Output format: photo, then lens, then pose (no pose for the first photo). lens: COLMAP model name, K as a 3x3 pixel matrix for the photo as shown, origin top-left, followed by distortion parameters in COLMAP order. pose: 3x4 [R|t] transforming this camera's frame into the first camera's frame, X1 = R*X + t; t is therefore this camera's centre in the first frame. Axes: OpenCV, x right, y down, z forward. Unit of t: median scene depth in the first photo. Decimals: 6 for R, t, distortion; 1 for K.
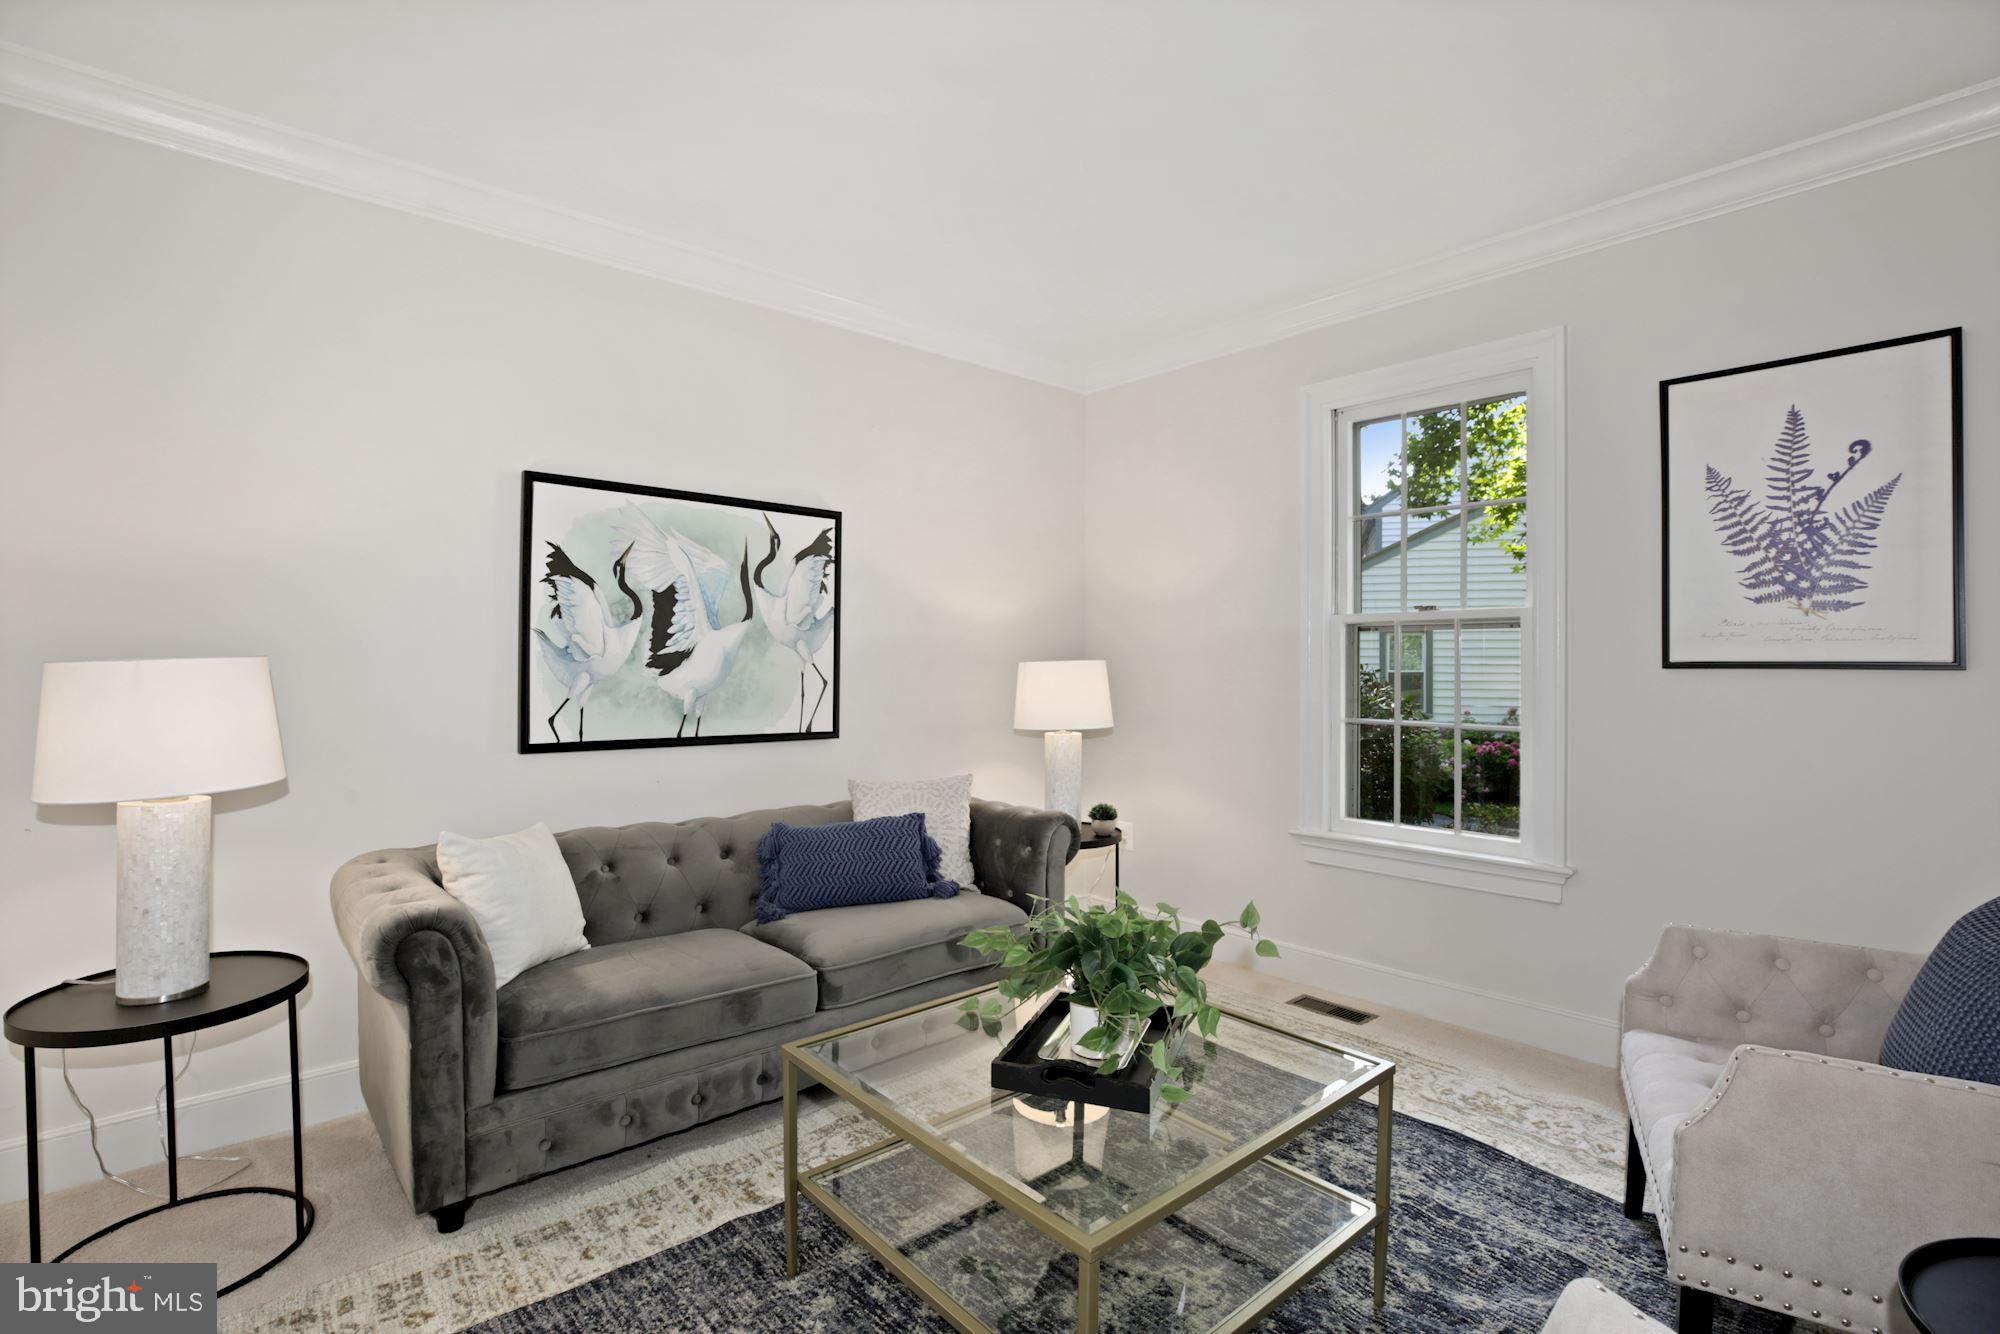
lens RADIAL K [[970.9, 0, 1000.0], [0, 970.9, 667.0], [0, 0, 1]] dist [-0.015190, 0.000045]
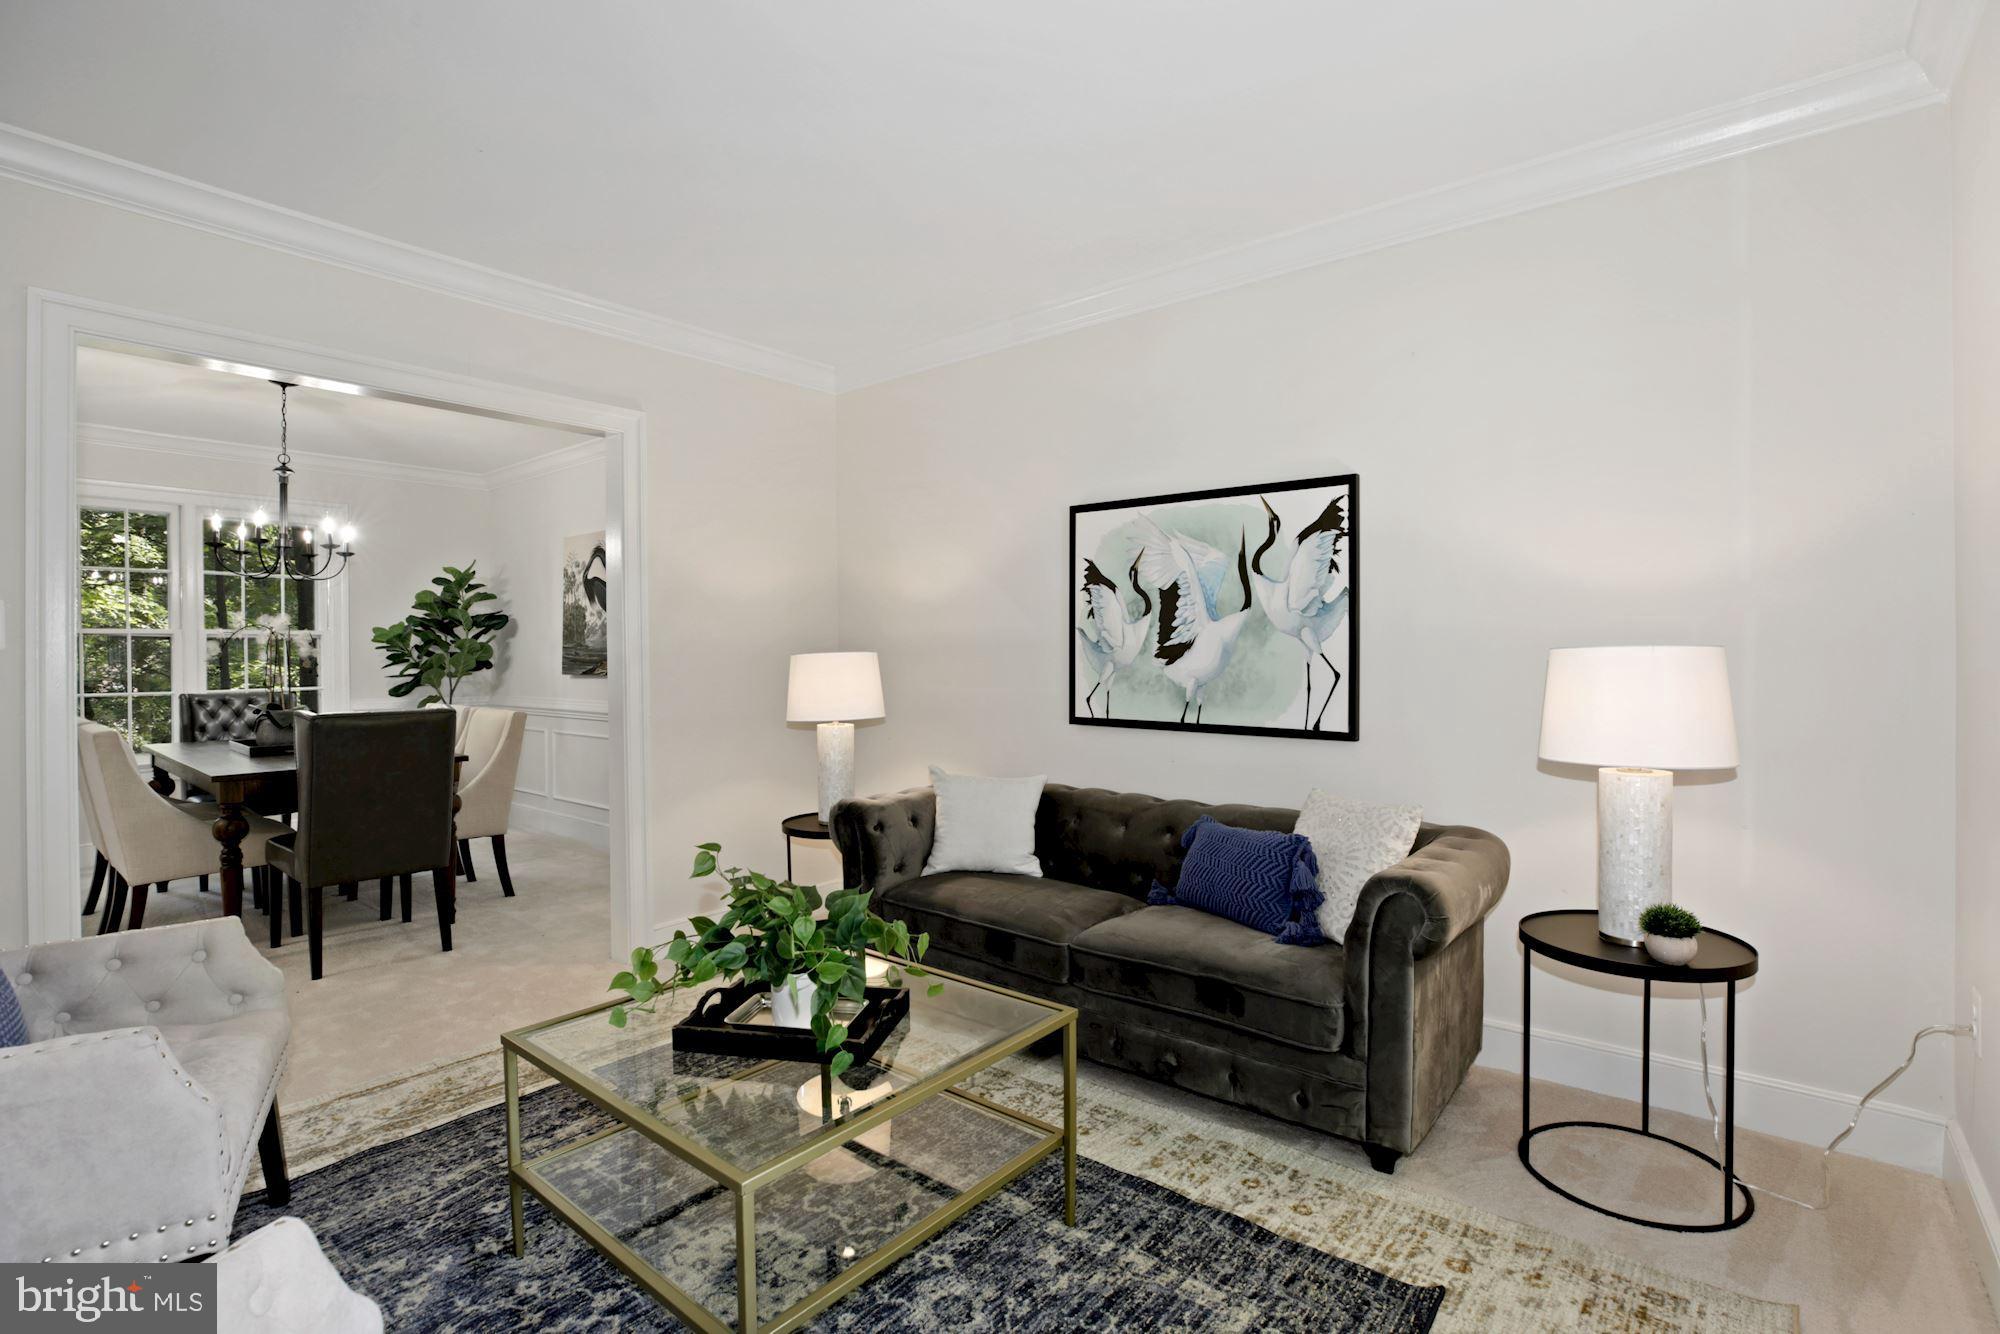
lens RADIAL K [[924.0, 0, 1021.8], [0, 924.0, 657.9], [0, 0, 1]] dist [0.009172, -0.000069]
pose [[0.183790, 0.002169, -0.982963, 0.622441], [0.001908, 0.999995, 0.002563, -0.002263], [0.982964, -0.002346, 0.183785, 0.611310]]
